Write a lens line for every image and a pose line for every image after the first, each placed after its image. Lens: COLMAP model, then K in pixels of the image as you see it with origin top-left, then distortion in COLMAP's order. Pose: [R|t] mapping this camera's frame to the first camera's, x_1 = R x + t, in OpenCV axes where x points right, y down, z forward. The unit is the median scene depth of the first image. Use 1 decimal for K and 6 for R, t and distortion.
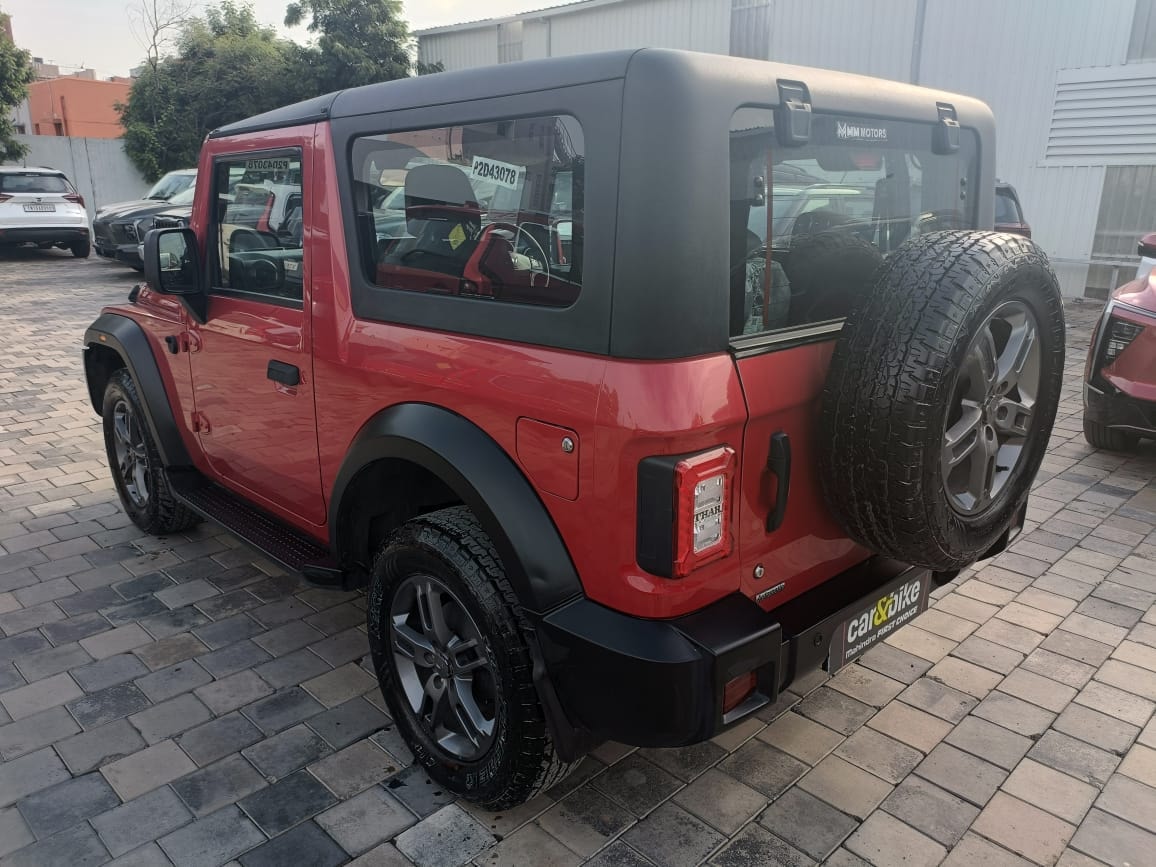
lens RADIAL K [[859.4, 0, 581.1], [0, 859.4, 431.7], [0, 0, 1]] dist [0.039148, -0.033430]
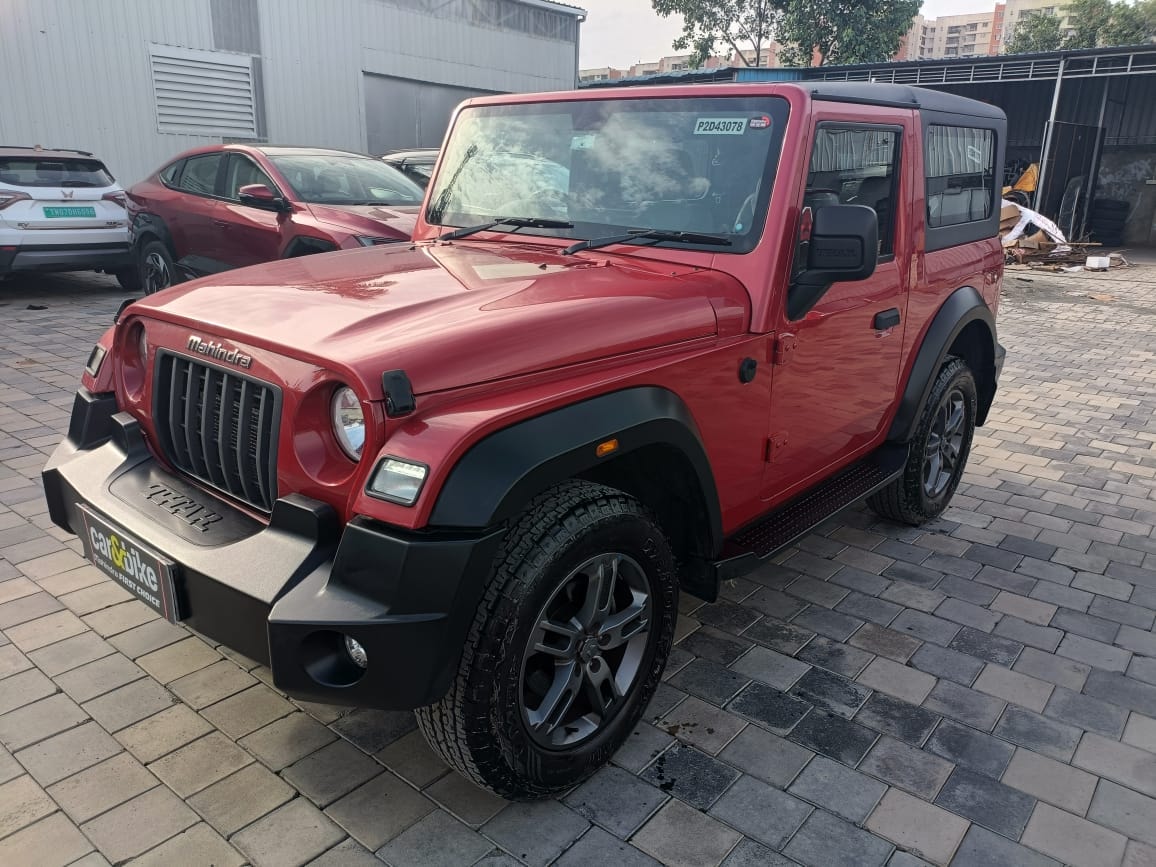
lens RADIAL K [[859.4, 0, 581.1], [0, 859.4, 431.7], [0, 0, 1]] dist [0.039148, -0.033430]
pose [[-0.094980, -0.289611, 0.952420, -1.234163], [0.259365, 0.916502, 0.304555, -0.322312], [-0.961097, 0.275951, -0.011934, 1.225658]]
